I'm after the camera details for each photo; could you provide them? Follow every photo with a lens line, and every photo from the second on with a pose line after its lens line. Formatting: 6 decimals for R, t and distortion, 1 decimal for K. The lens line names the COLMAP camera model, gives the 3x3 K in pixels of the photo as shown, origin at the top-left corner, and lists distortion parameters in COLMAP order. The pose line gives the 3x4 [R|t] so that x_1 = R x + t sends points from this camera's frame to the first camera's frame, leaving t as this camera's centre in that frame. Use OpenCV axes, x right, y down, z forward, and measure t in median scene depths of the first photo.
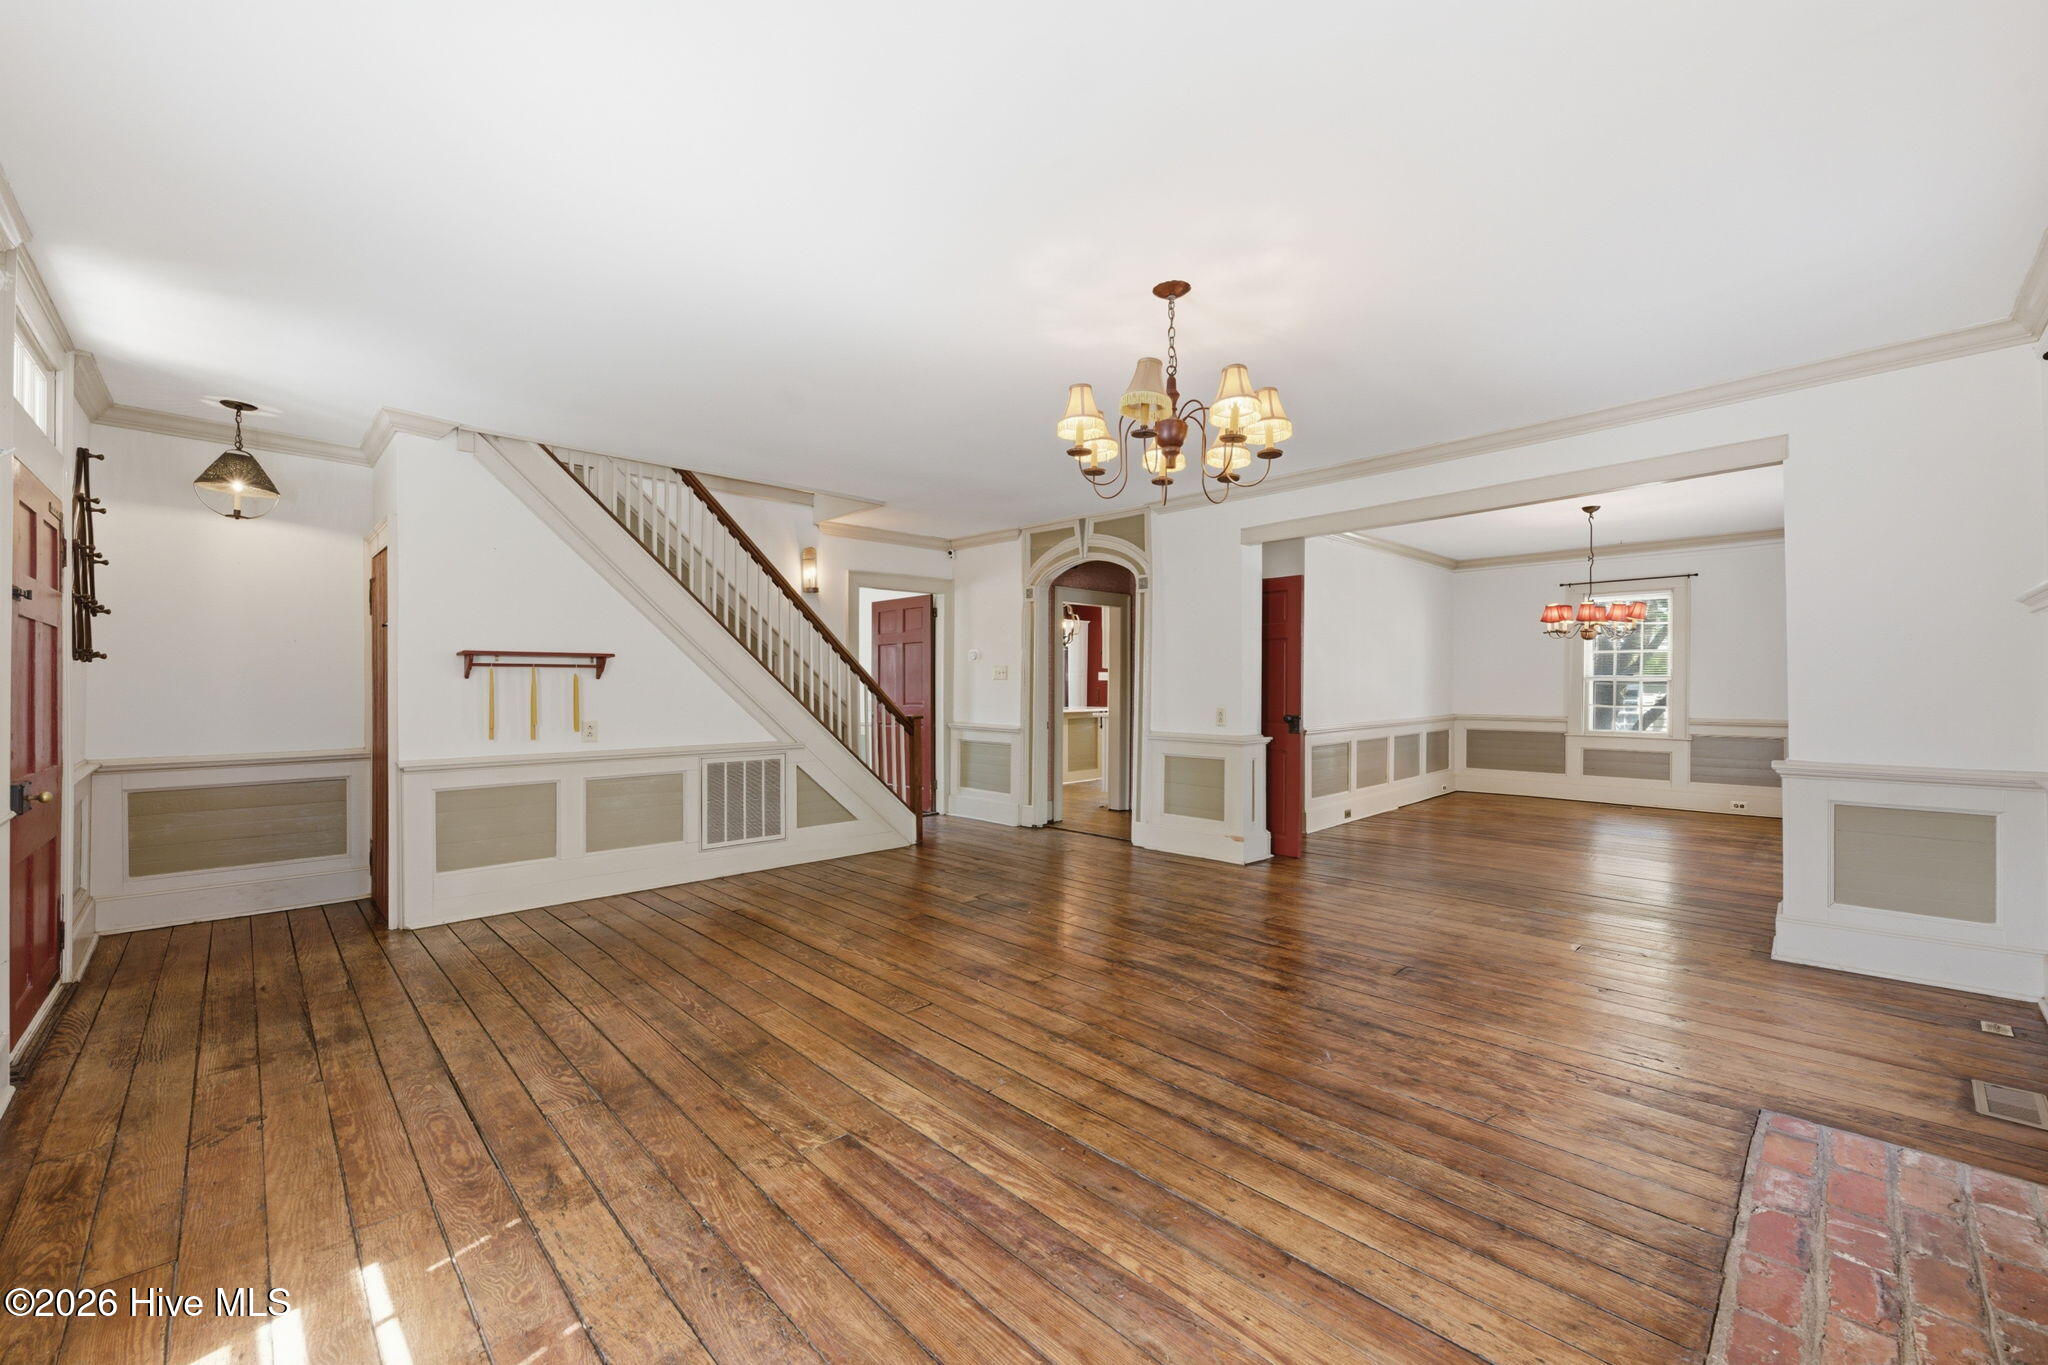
lens RADIAL K [[817.5, 0, 1024.0], [0, 817.5, 682.5], [0, 0, 1]] dist [-0.016245, 0.000048]
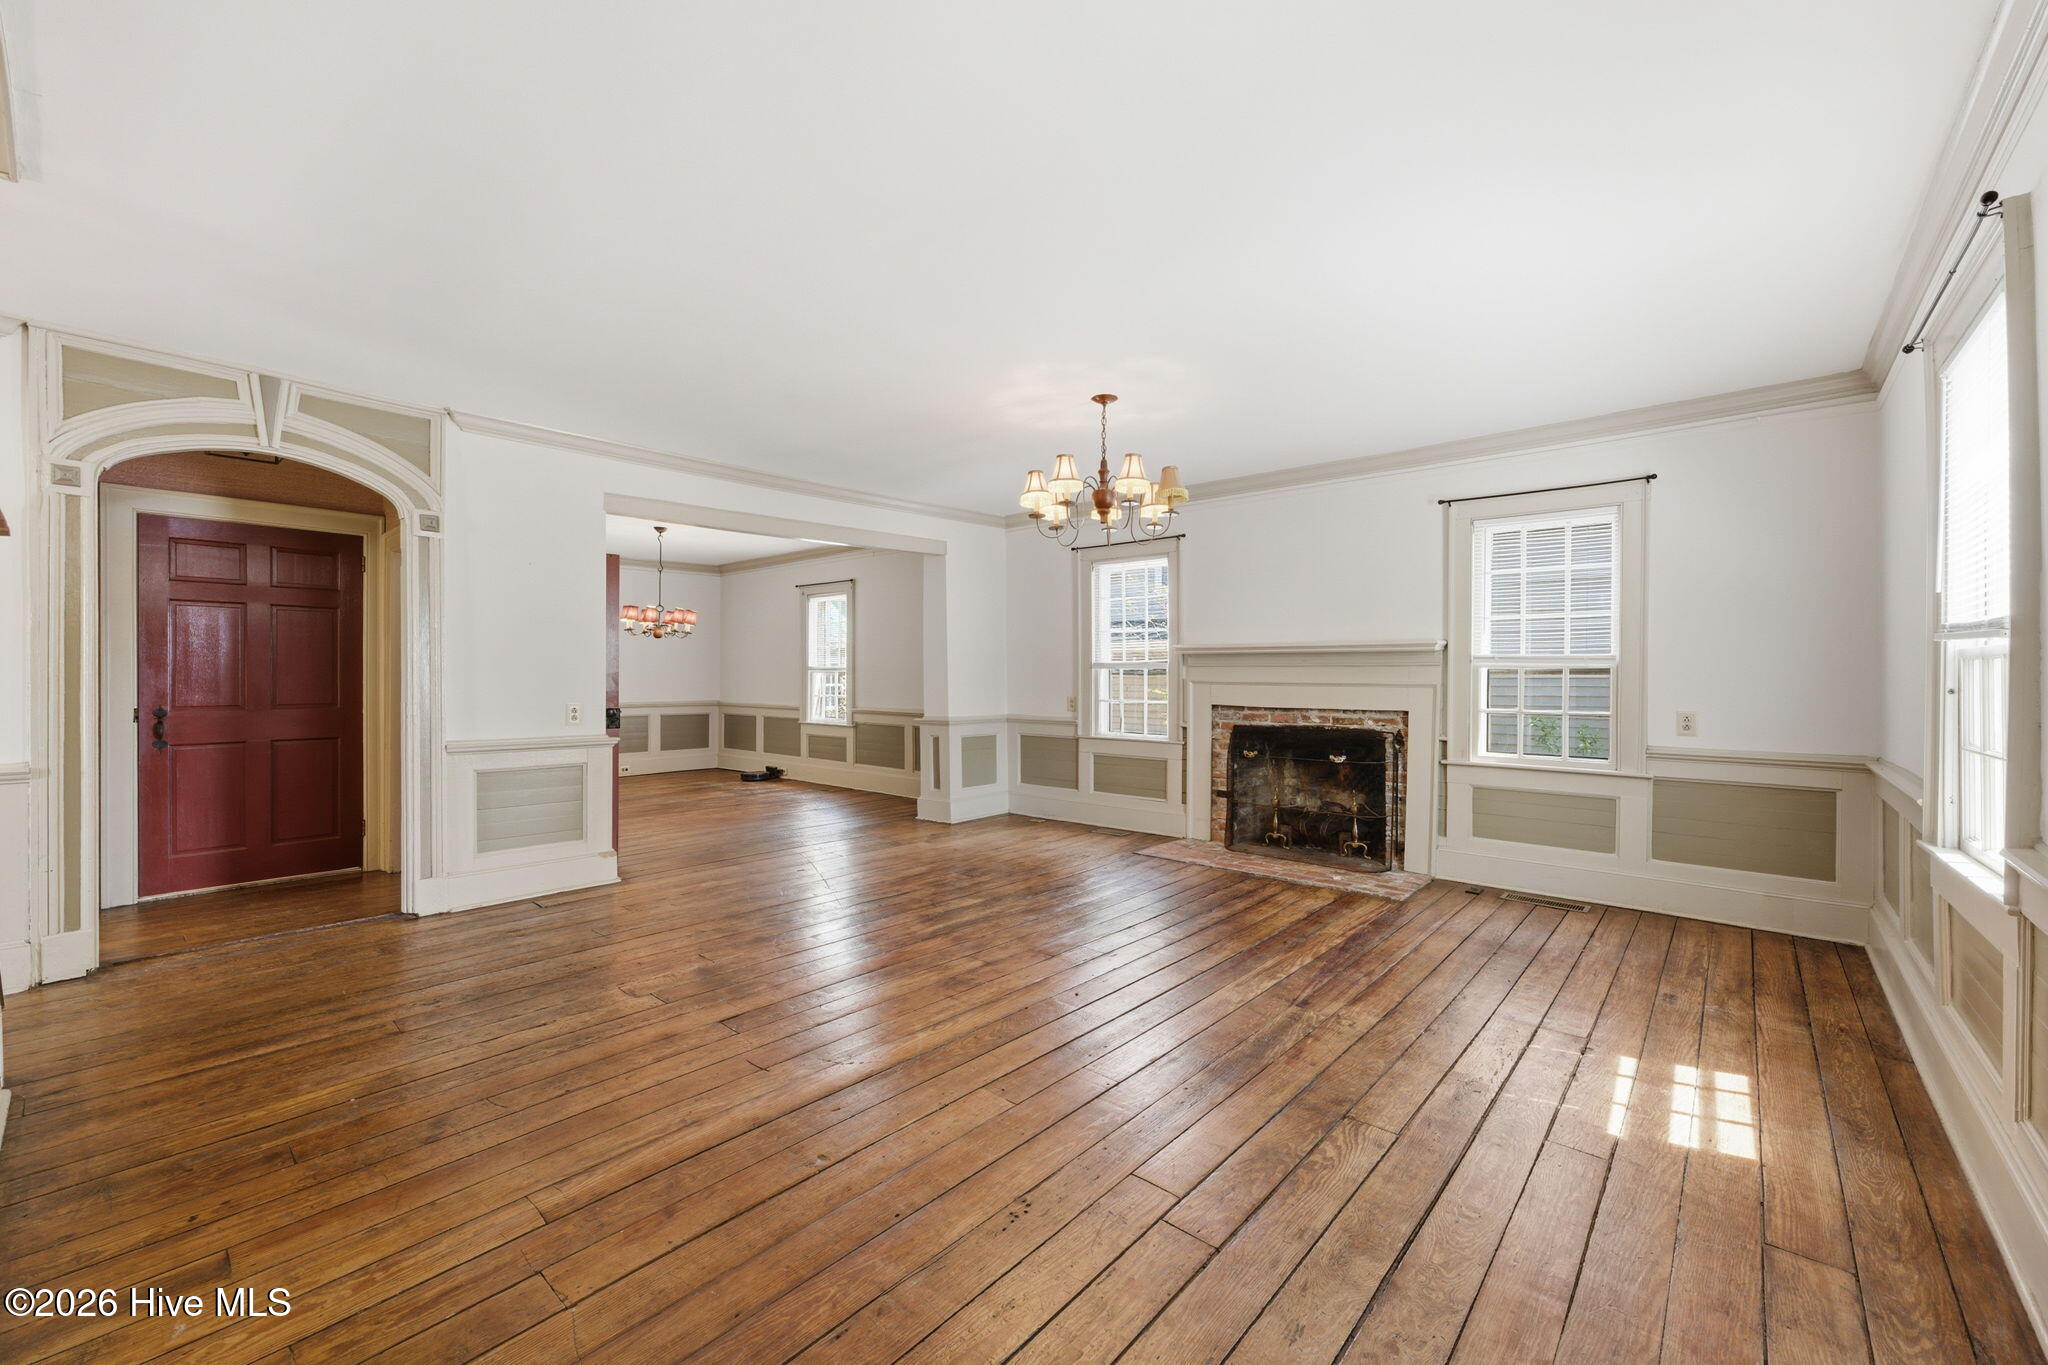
lens RADIAL K [[823.3, 0, 1024.0], [0, 823.3, 682.5], [0, 0, 1]] dist [-0.014511, 0.000148]
pose [[-0.080132, -0.008302, 0.996750, -1.490099], [-0.007014, 0.999945, 0.007764, 0.001979], [-0.996760, -0.006369, -0.080185, 1.502150]]
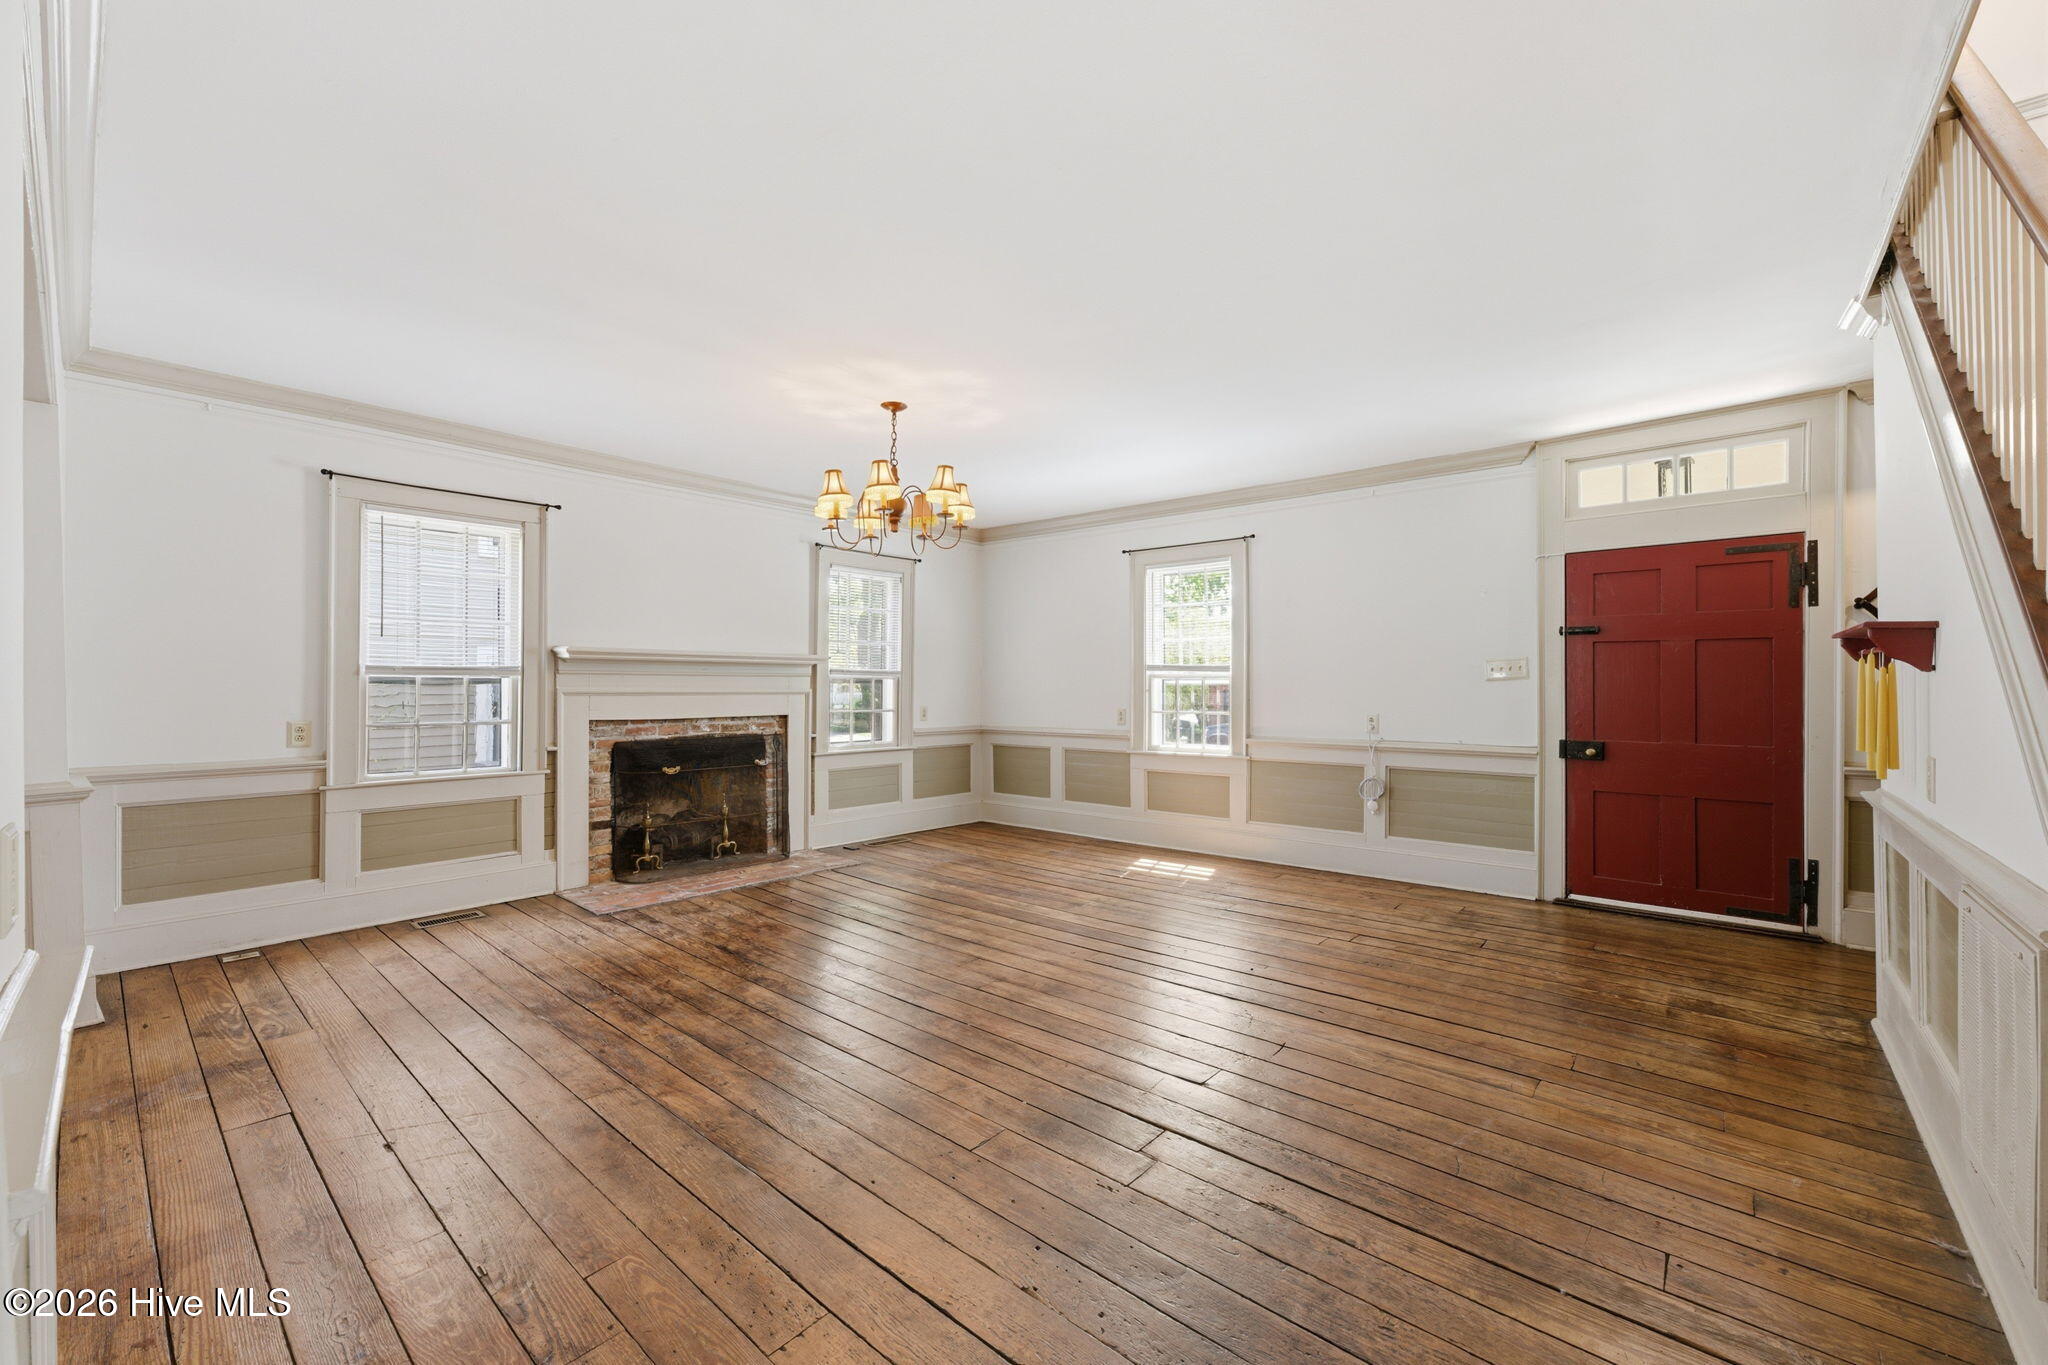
lens RADIAL K [[817.5, 0, 1024.0], [0, 817.5, 682.5], [0, 0, 1]] dist [-0.016245, 0.000048]
pose [[-0.995839, 0.000294, -0.091133, 0.105614], [0.001009, 0.999969, -0.007802, 0.007477], [0.091128, -0.007862, -0.995808, 2.908721]]
